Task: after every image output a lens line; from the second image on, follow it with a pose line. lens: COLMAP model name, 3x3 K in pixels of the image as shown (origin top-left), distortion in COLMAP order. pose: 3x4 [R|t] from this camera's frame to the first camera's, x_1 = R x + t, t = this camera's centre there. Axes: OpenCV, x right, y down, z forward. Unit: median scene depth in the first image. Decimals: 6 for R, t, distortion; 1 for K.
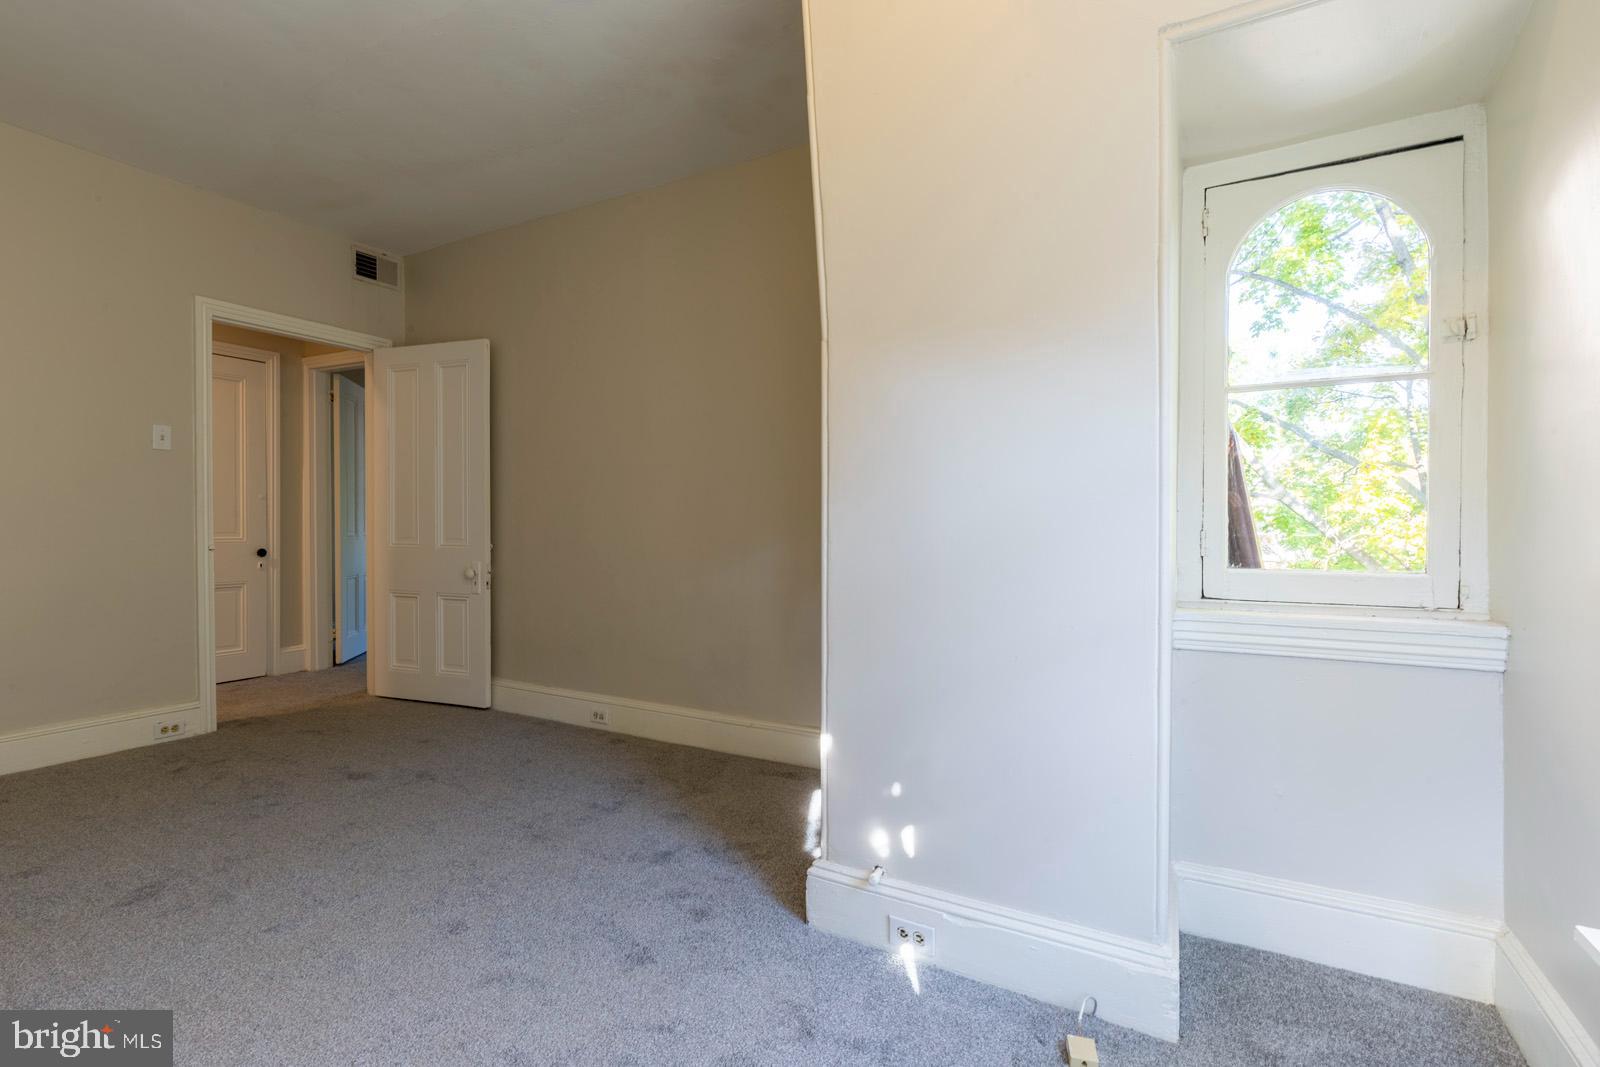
lens RADIAL K [[717.0, 0, 800.0], [0, 717.0, 533.5], [0, 0, 1]] dist [0.002550, -0.000325]
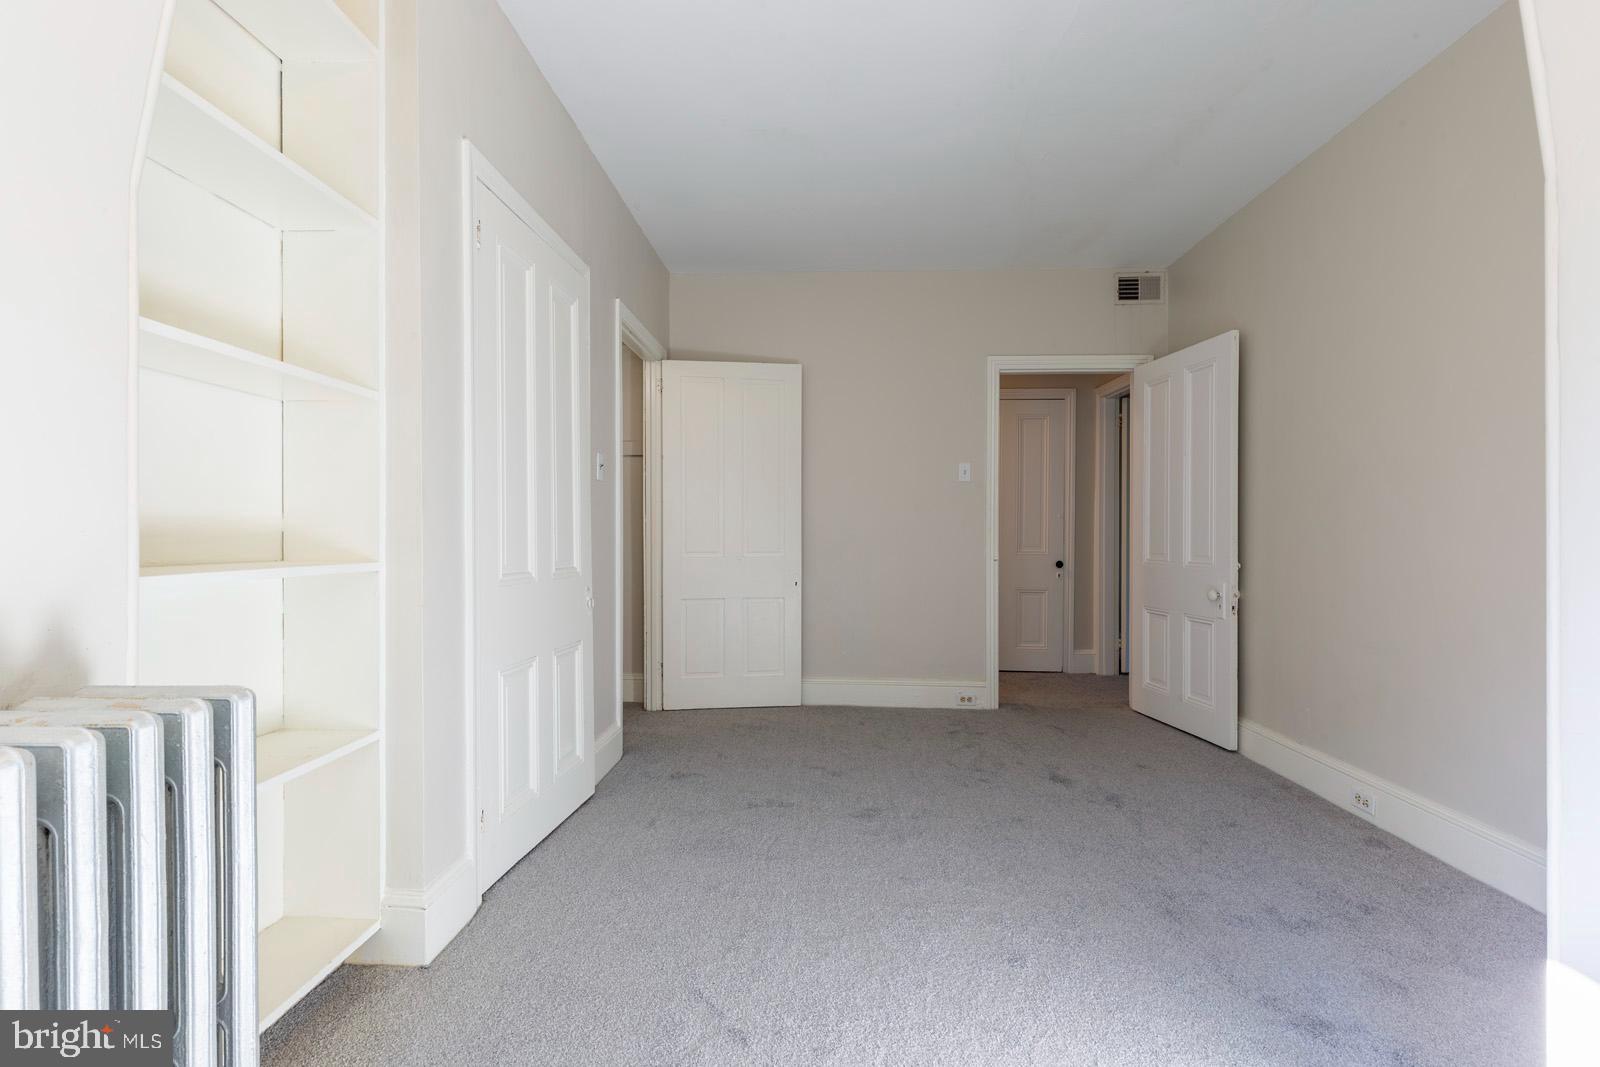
lens RADIAL K [[726.0, 0, 837.9], [0, 726.0, 536.1], [0, 0, 1]] dist [0.001111, -0.000160]
pose [[0.448141, -0.001466, -0.893962, 0.146315], [-0.016301, 0.999819, -0.009811, -0.001726], [0.893814, 0.018969, 0.448036, 0.176402]]
